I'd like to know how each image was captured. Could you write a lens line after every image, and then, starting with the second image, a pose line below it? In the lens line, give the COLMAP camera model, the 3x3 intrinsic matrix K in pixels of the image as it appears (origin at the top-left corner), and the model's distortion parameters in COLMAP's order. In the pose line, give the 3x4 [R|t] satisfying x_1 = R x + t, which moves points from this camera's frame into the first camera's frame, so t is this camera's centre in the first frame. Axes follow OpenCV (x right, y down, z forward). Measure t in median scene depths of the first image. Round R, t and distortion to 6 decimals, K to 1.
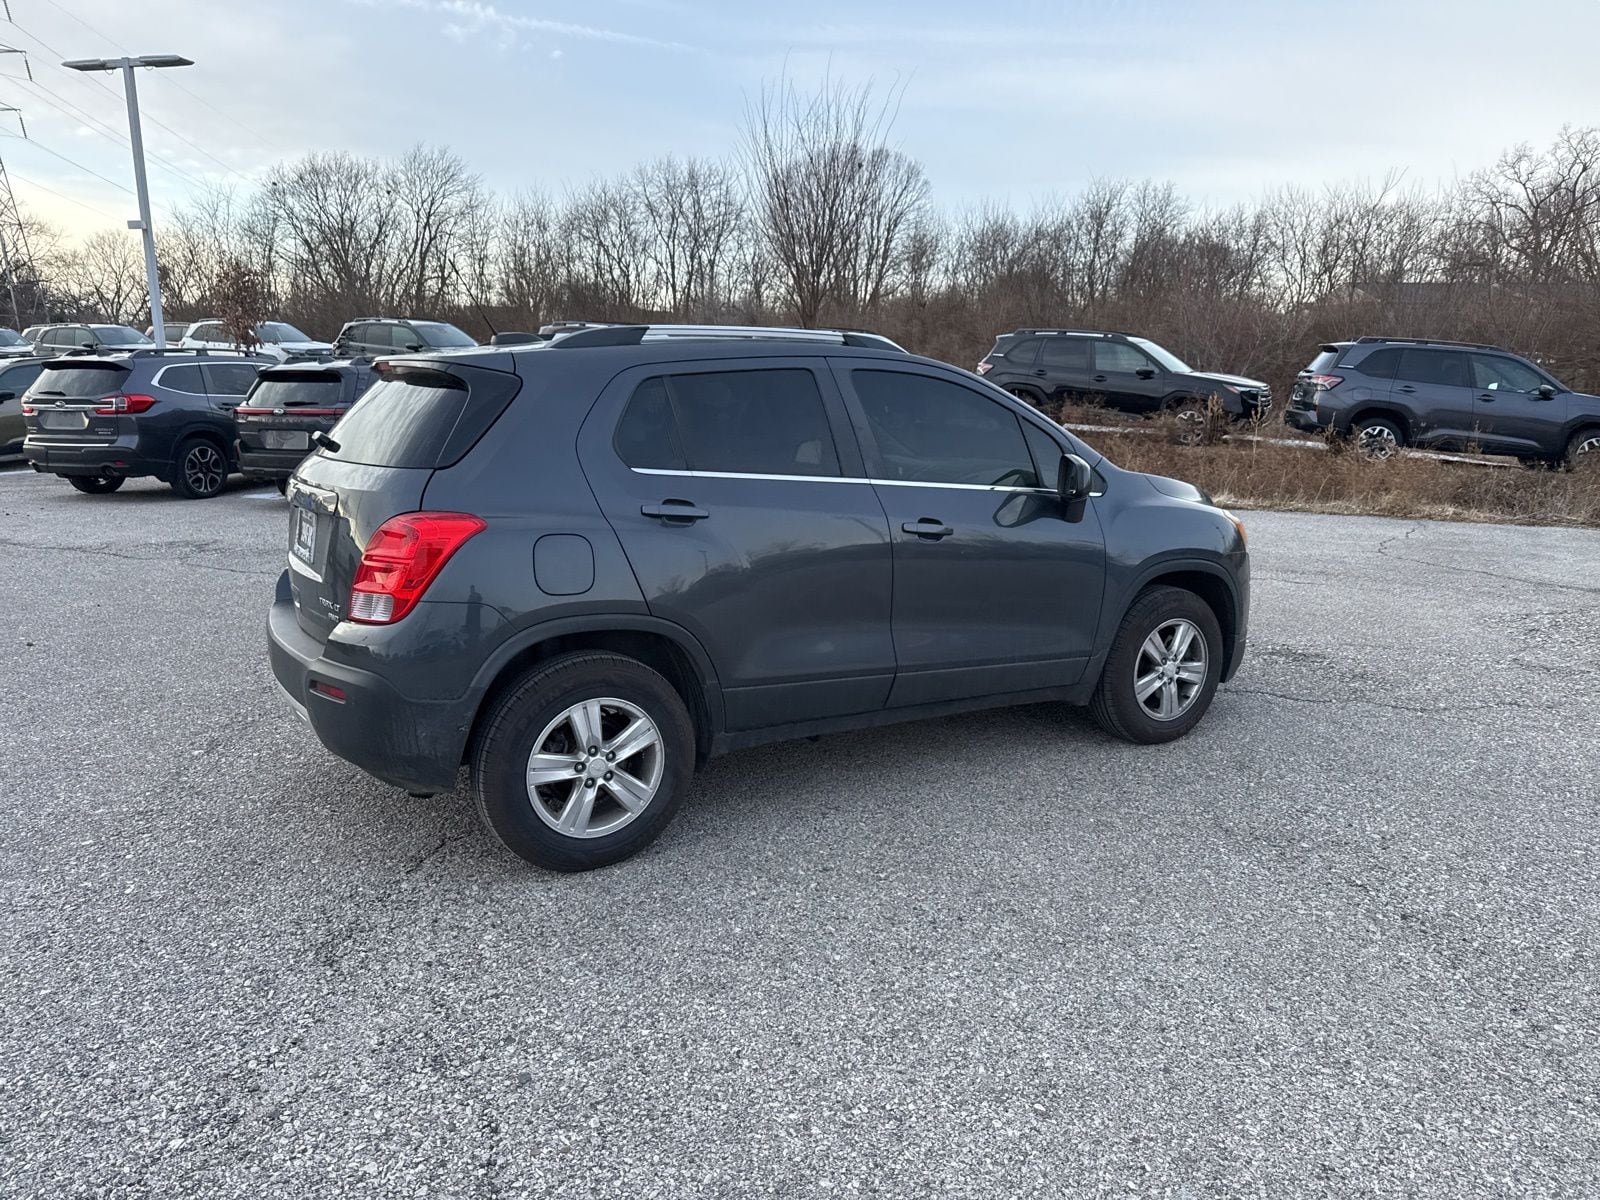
lens RADIAL K [[1119.6, 0, 800.0], [0, 1119.6, 600.0], [0, 0, 1]] dist [0.034517, -0.045043]
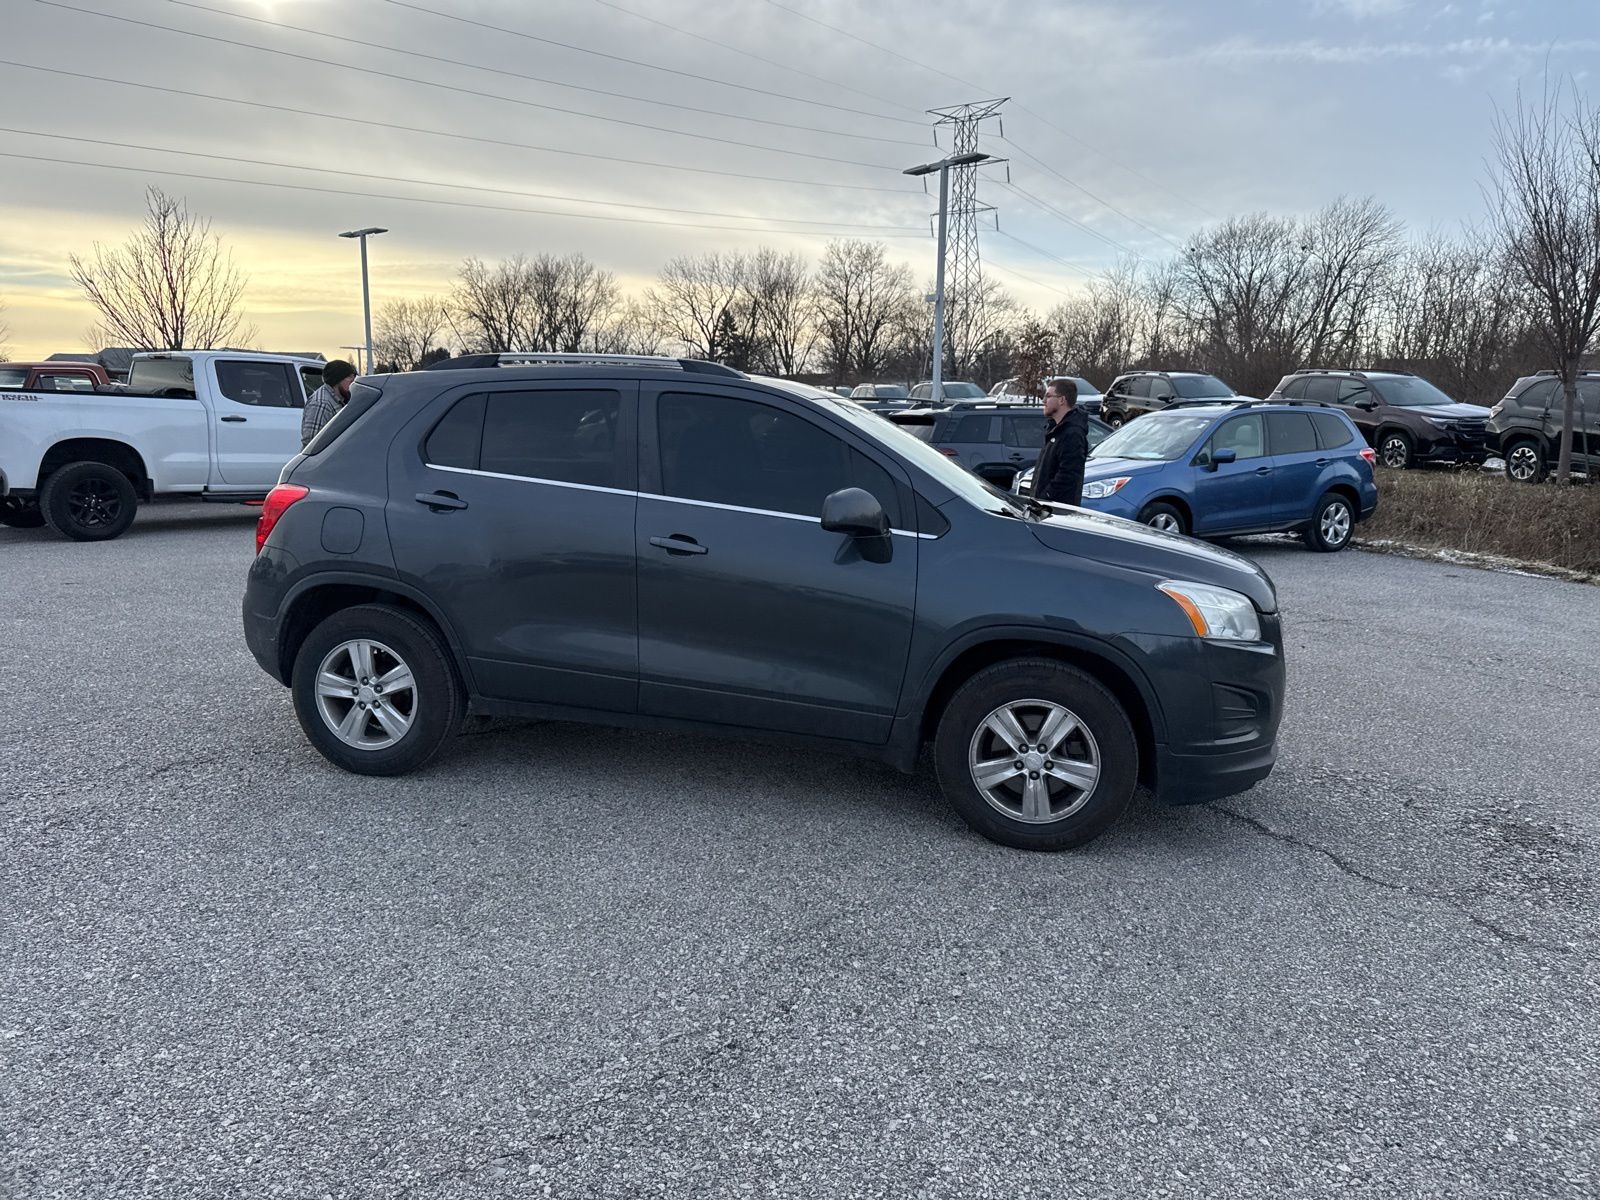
lens RADIAL K [[1106.7, 0, 800.0], [0, 1106.7, 600.0], [0, 0, 1]] dist [0.072415, -0.094575]
pose [[0.719863, 0.125714, -0.682637, 0.999258], [-0.157729, 0.987361, 0.015501, -0.052653], [0.675958, 0.096514, 0.730593, 0.384394]]
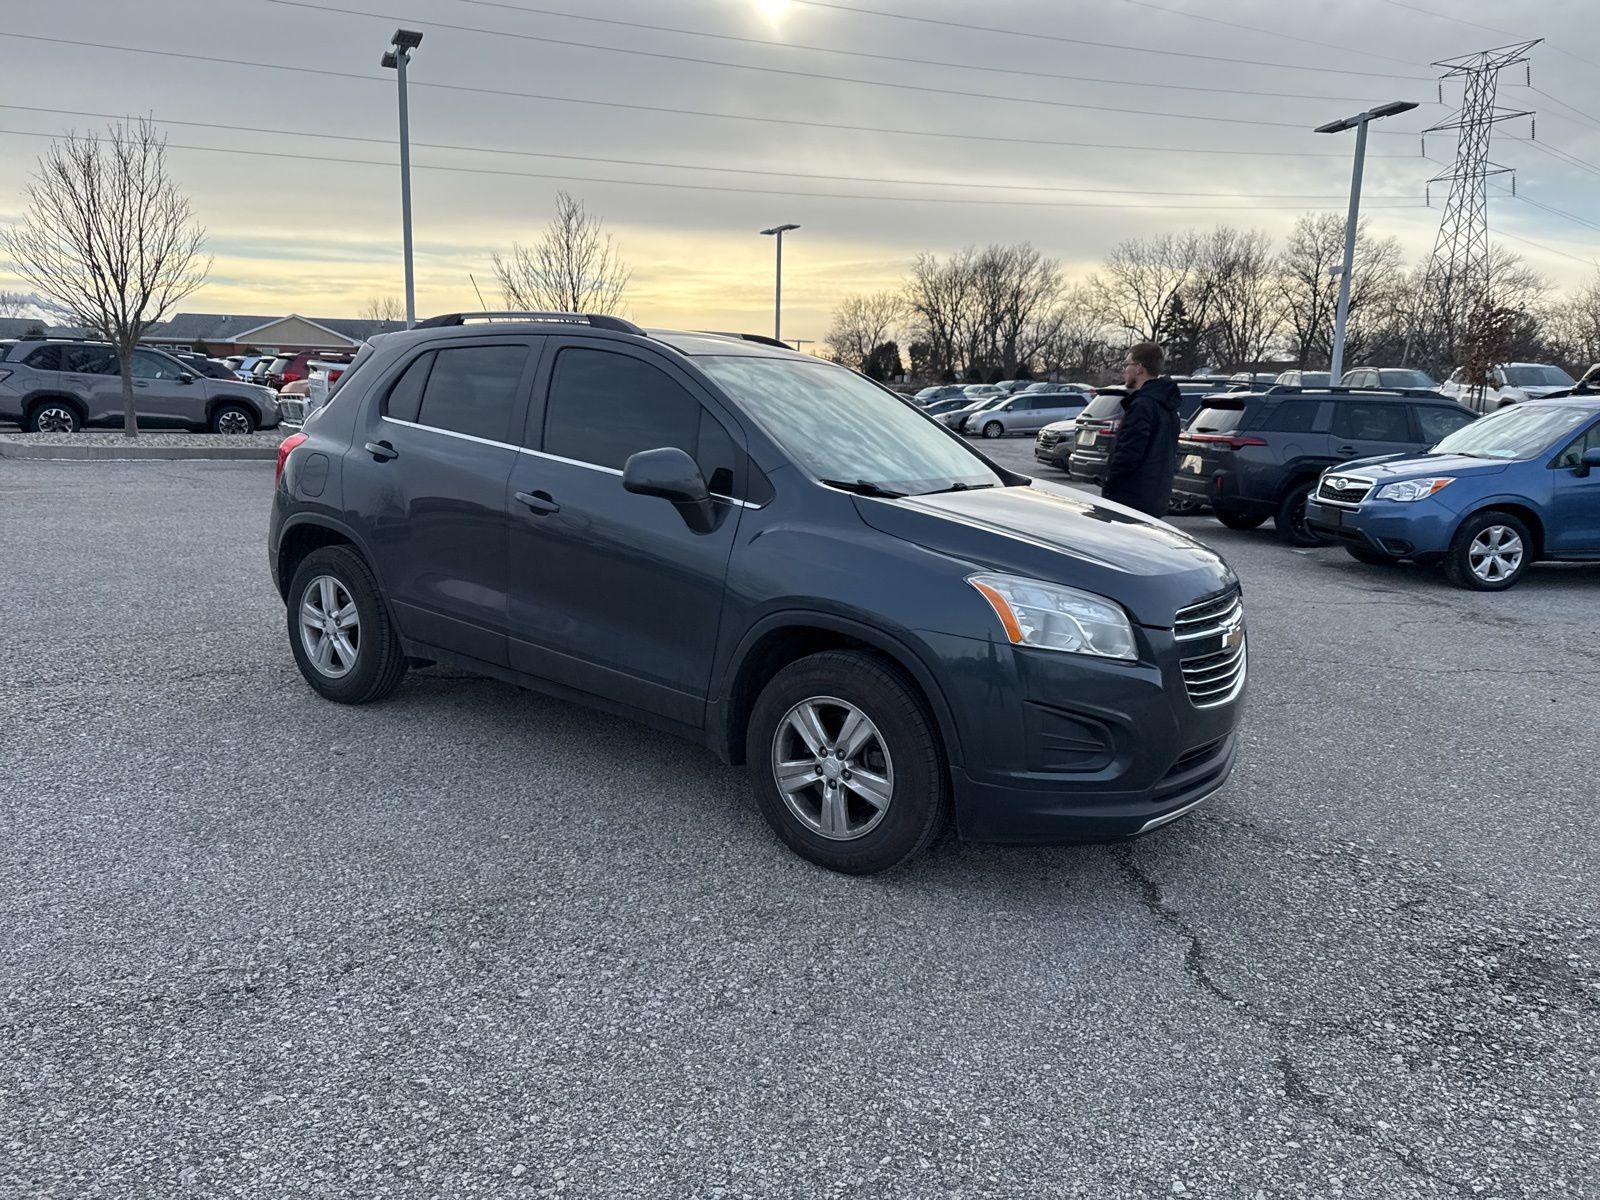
lens RADIAL K [[1111.3, 0, 787.2], [0, 1111.3, 592.6], [0, 0, 1]] dist [0.071362, -0.093605]
pose [[0.396549, 0.174535, -0.901269, 1.258046], [-0.220336, 0.971158, 0.091125, -0.139897], [0.891180, 0.162446, 0.423568, 0.884608]]
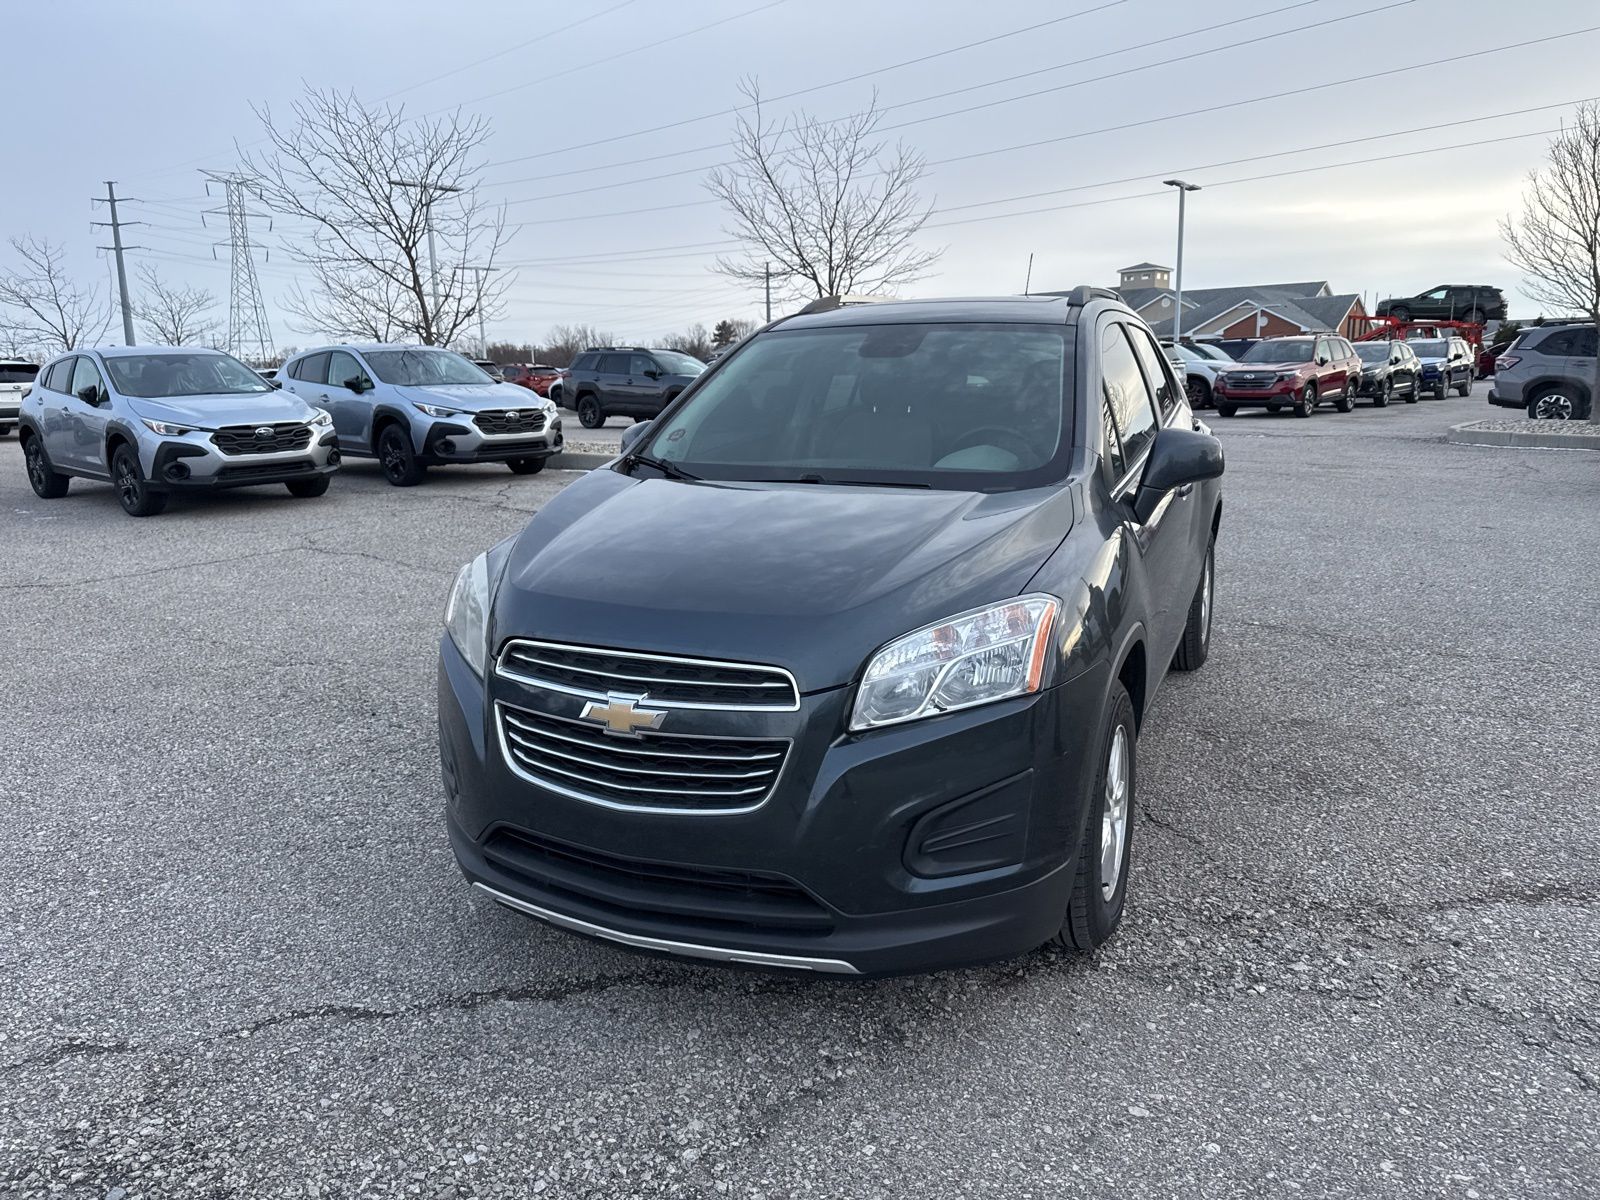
lens RADIAL K [[1119.6, 0, 800.0], [0, 1119.6, 600.0], [0, 0, 1]] dist [0.034517, -0.045043]
pose [[-0.817865, 0.130169, -0.560493, 0.806857], [-0.103434, 0.924952, 0.365740, -0.405688], [0.566037, 0.357100, -0.743022, 2.159616]]
